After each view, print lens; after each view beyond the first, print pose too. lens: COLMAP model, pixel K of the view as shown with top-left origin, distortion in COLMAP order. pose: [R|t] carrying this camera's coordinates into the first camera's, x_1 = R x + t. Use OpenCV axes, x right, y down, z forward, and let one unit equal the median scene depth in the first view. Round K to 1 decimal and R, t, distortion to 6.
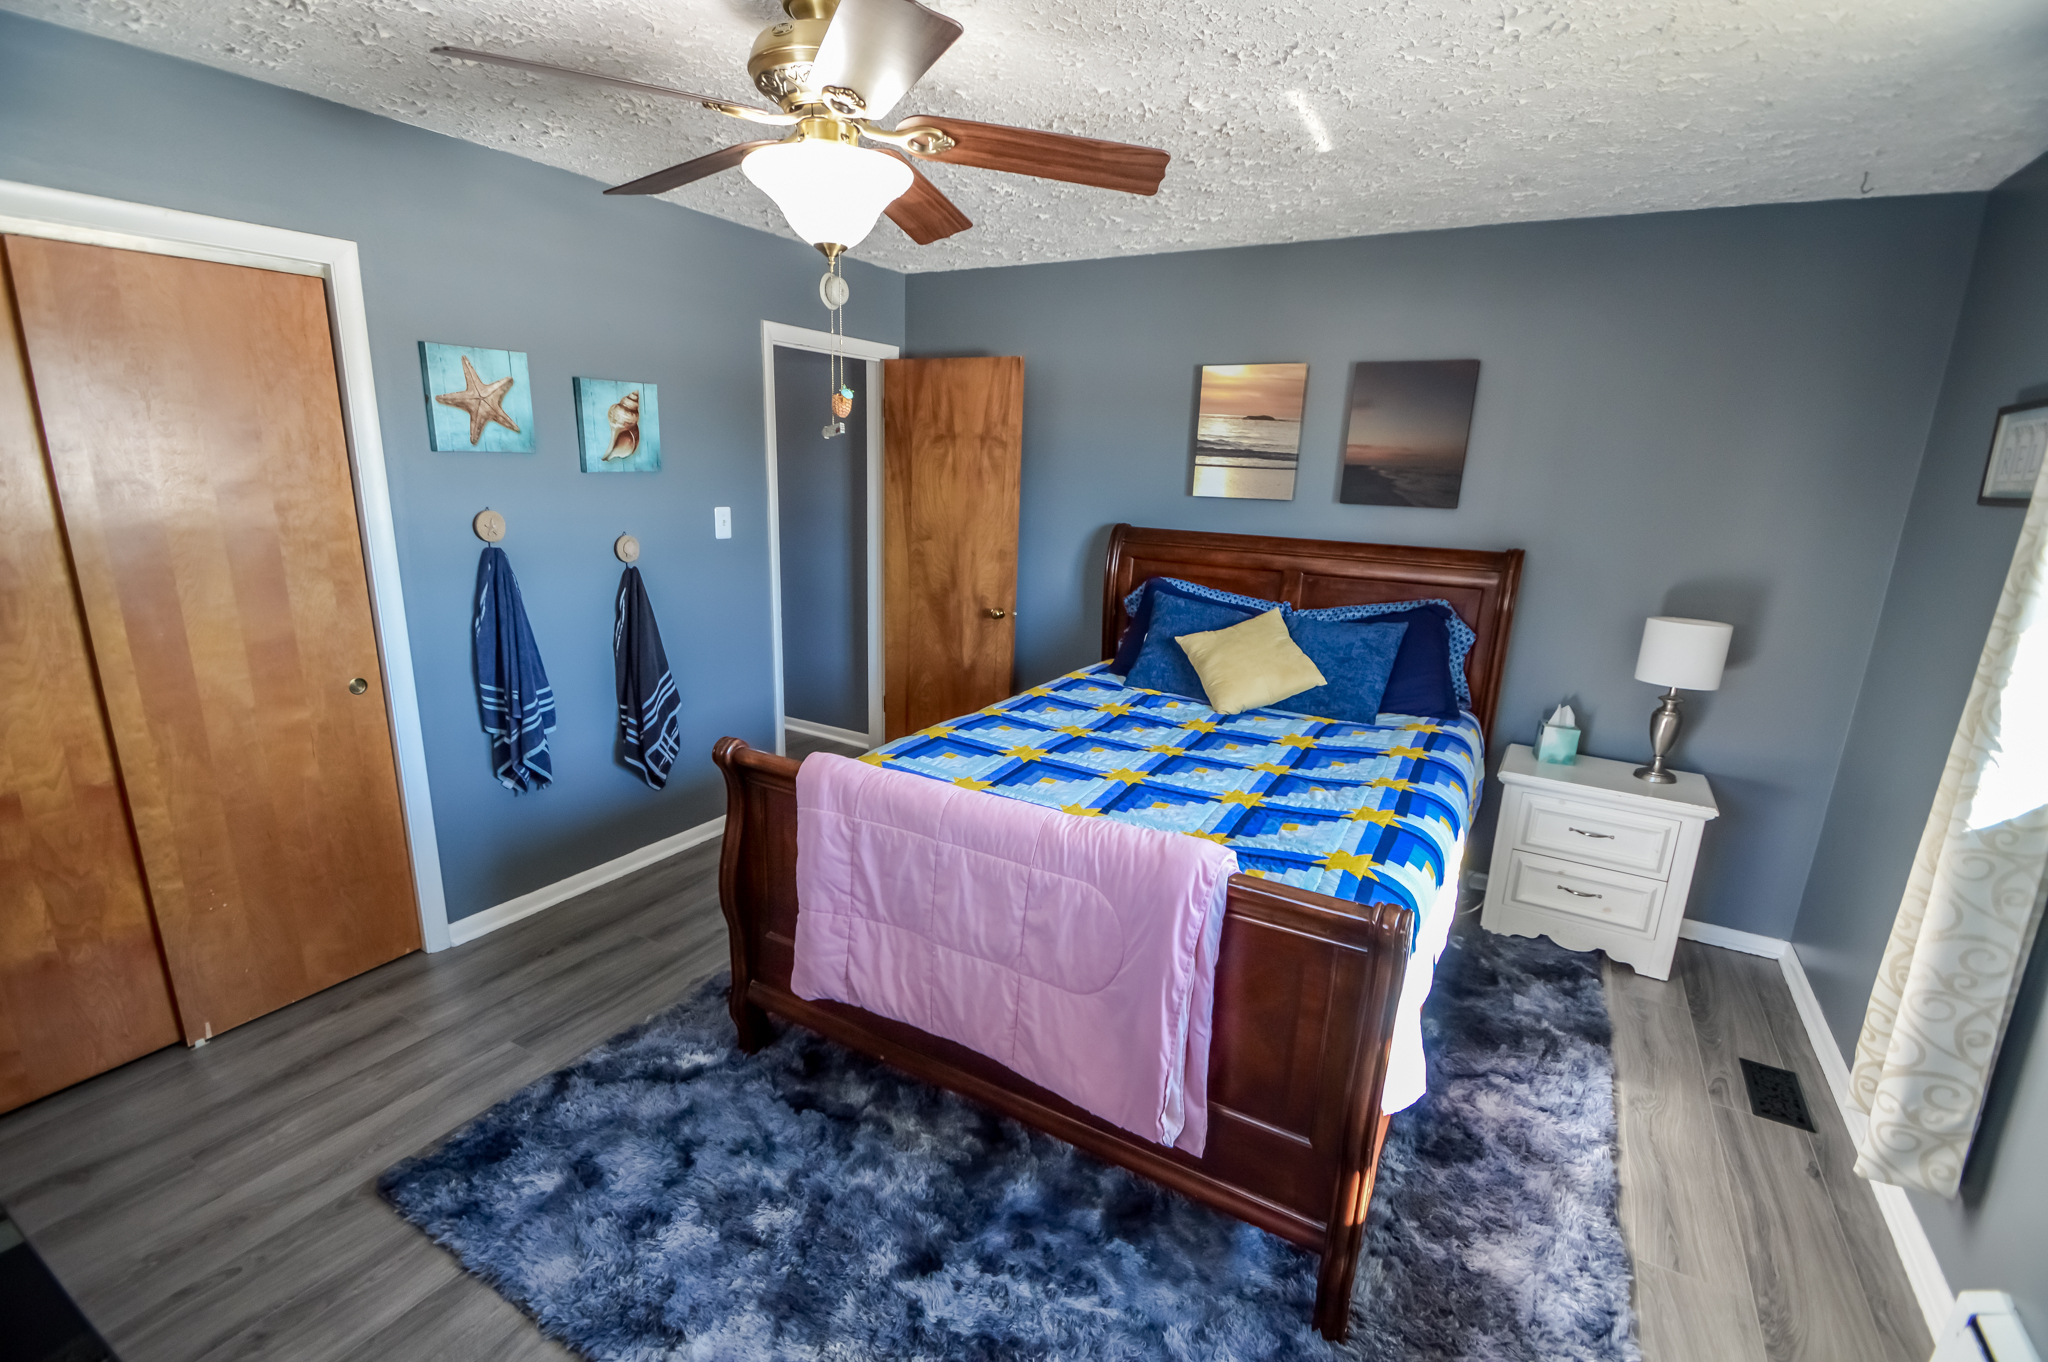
lens RADIAL K [[908.0, 0, 1021.7], [0, 908.0, 690.9], [0, 0, 1]] dist [0.010281, -0.014048]
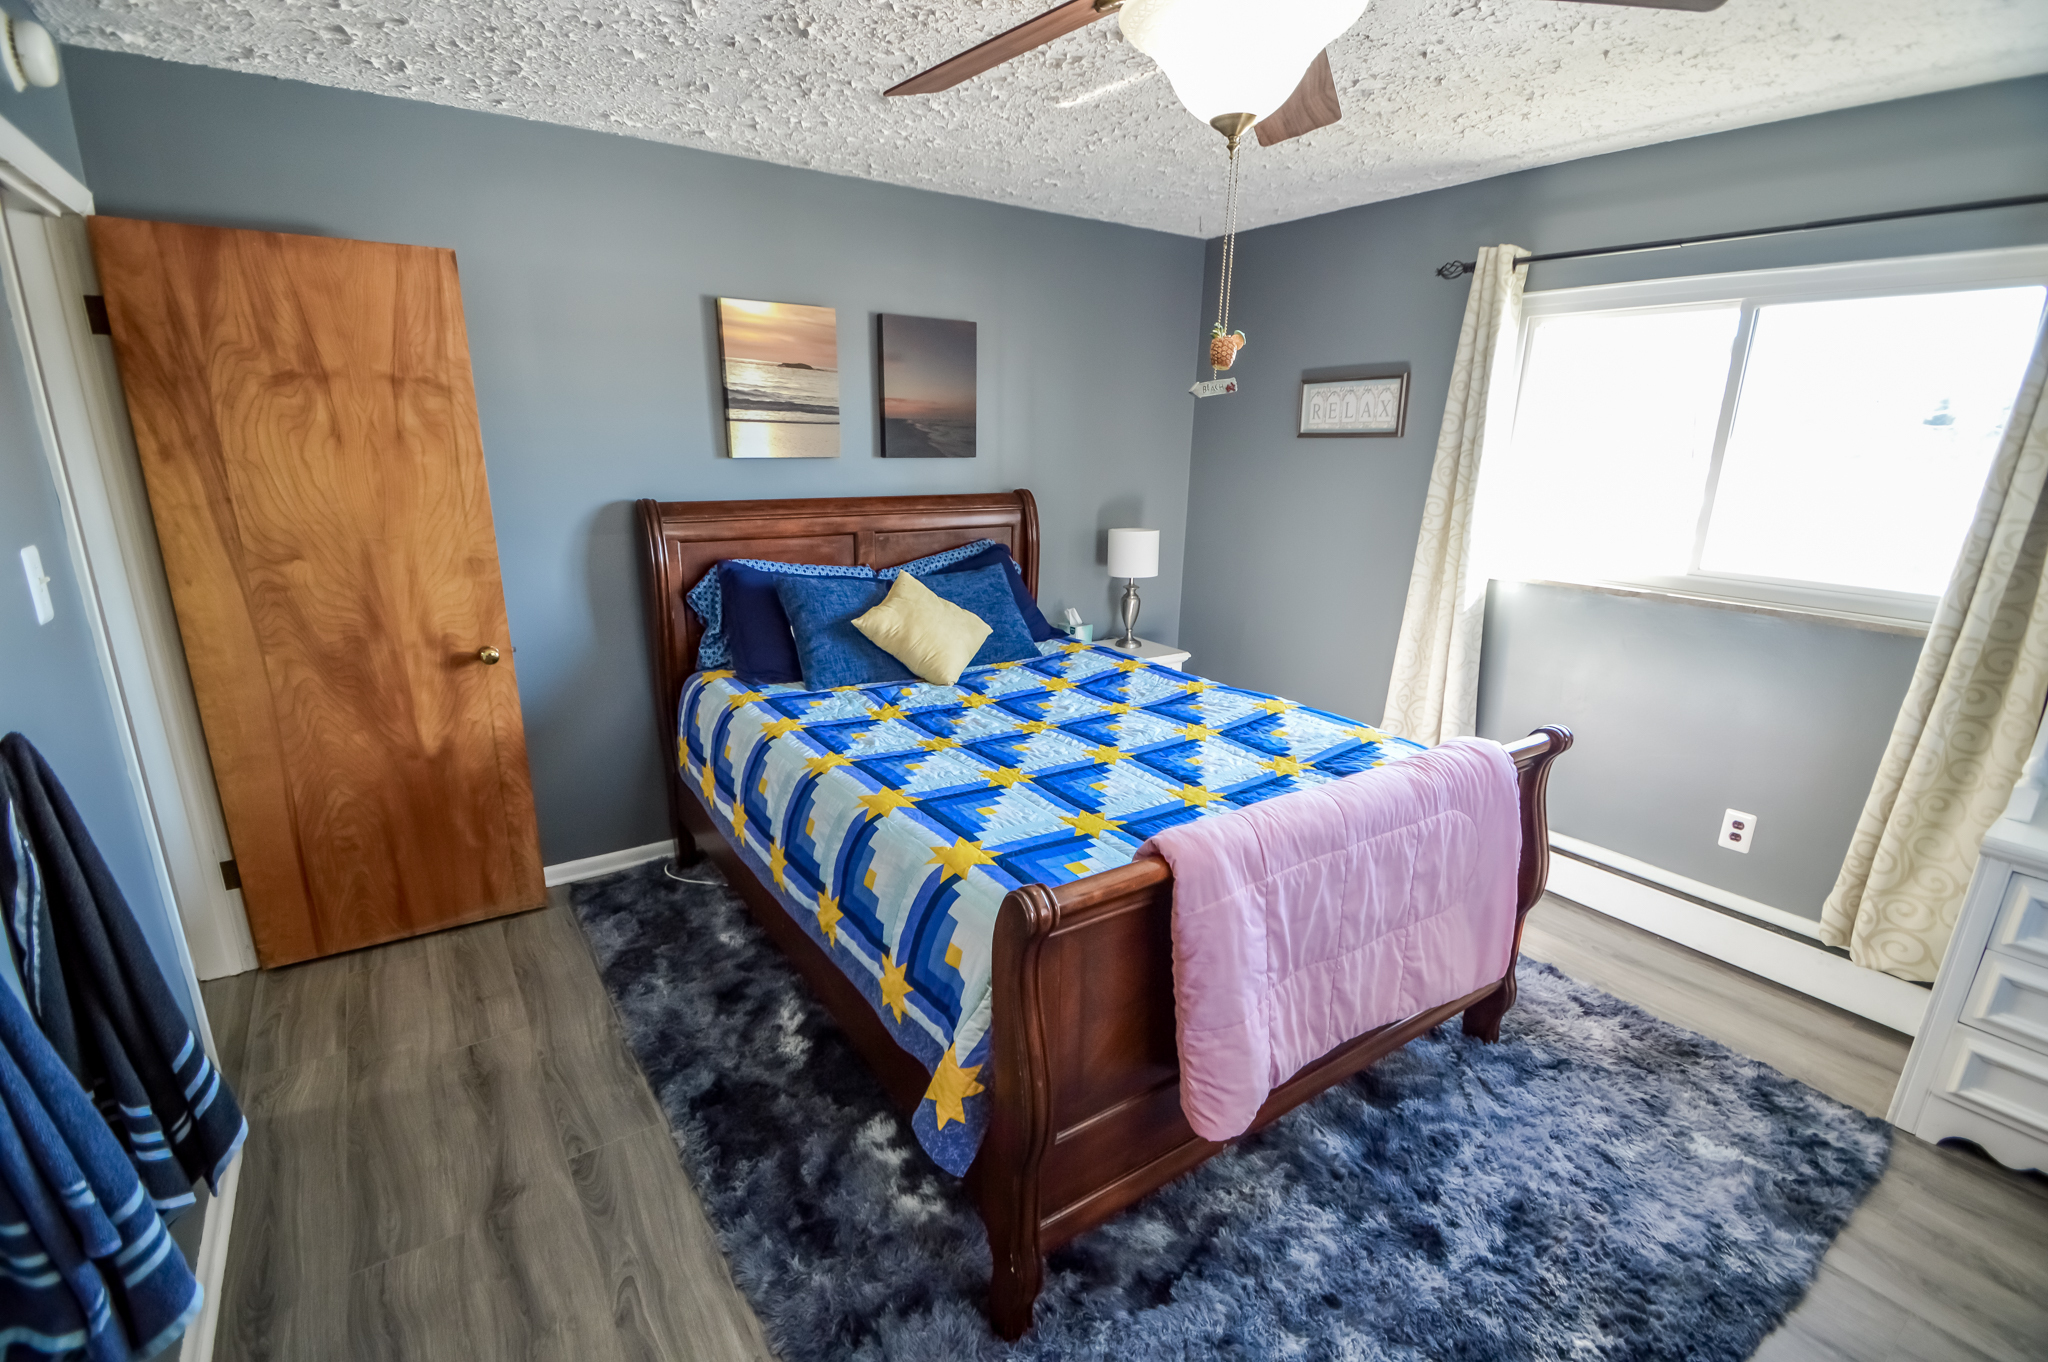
lens RADIAL K [[908.0, 0, 1017.9], [0, 908.0, 684.5], [0, 0, 1]] dist [0.010281, -0.014048]
pose [[0.434237, -0.265948, 0.860645, -0.493936], [0.220149, 0.957784, 0.184890, -0.118087], [-0.873483, 0.109184, 0.474454, 0.421666]]
